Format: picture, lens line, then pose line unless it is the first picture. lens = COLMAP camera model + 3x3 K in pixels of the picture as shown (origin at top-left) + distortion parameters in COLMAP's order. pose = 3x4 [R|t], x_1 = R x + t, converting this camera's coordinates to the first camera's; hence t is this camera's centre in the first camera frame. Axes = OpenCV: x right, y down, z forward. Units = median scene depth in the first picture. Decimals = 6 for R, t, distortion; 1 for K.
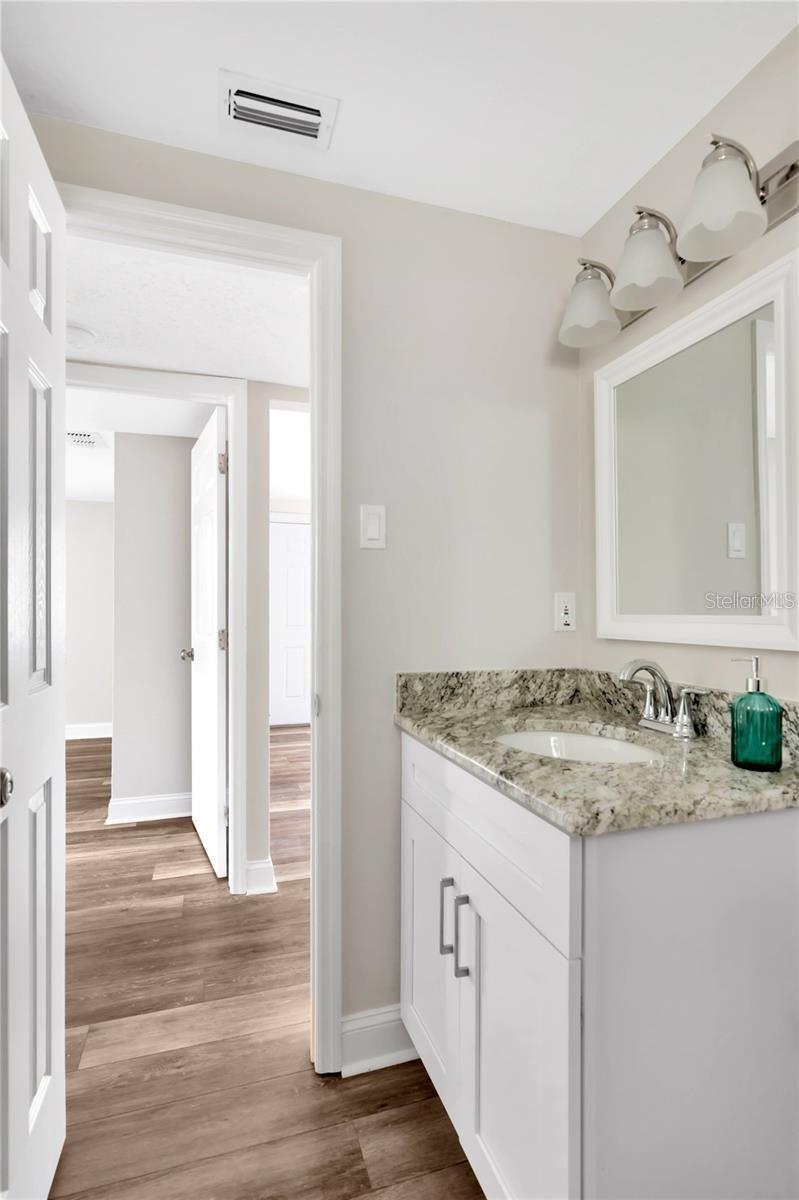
lens RADIAL K [[584.5, 0, 394.7], [0, 584.5, 602.1], [0, 0, 1]] dist [0.000757, 0.002034]
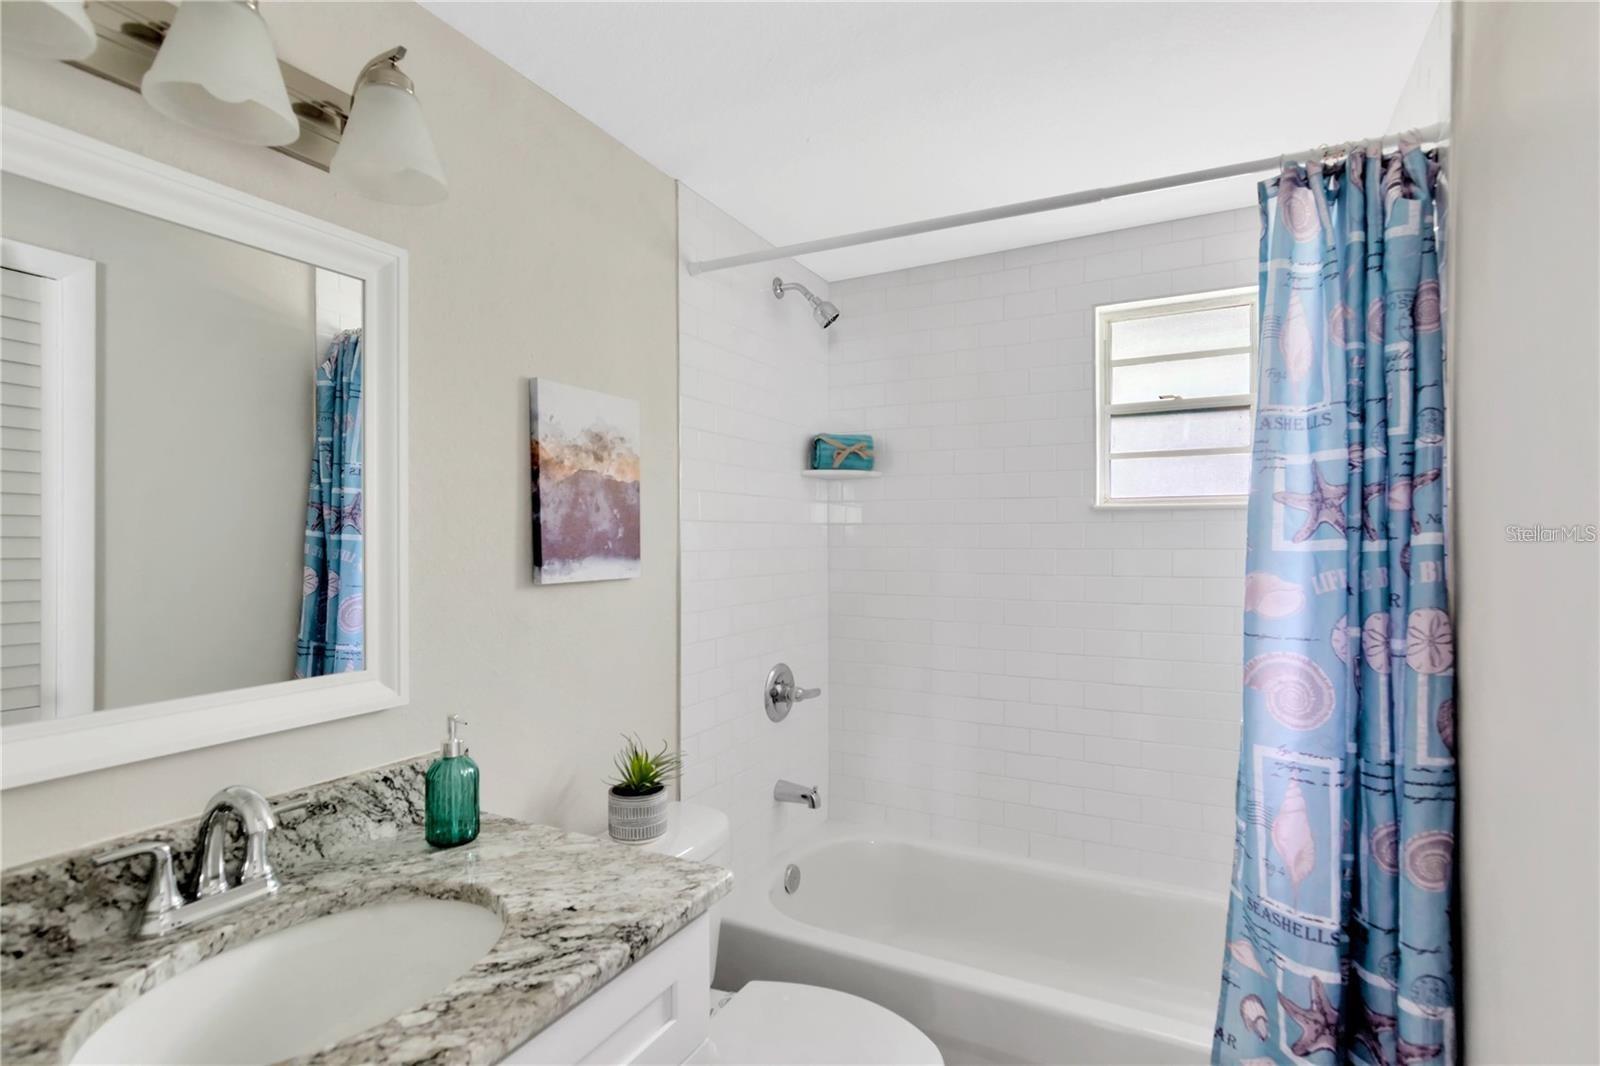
lens RADIAL K [[779.4, 0, 791.5], [0, 779.4, 540.5], [0, 0, 1]] dist [0.000757, 0.002034]
pose [[-0.692965, 0.001551, 0.720970, -0.560061], [-0.004805, 0.999966, -0.006769, -0.157898], [-0.720956, -0.008154, -0.692933, 1.374861]]
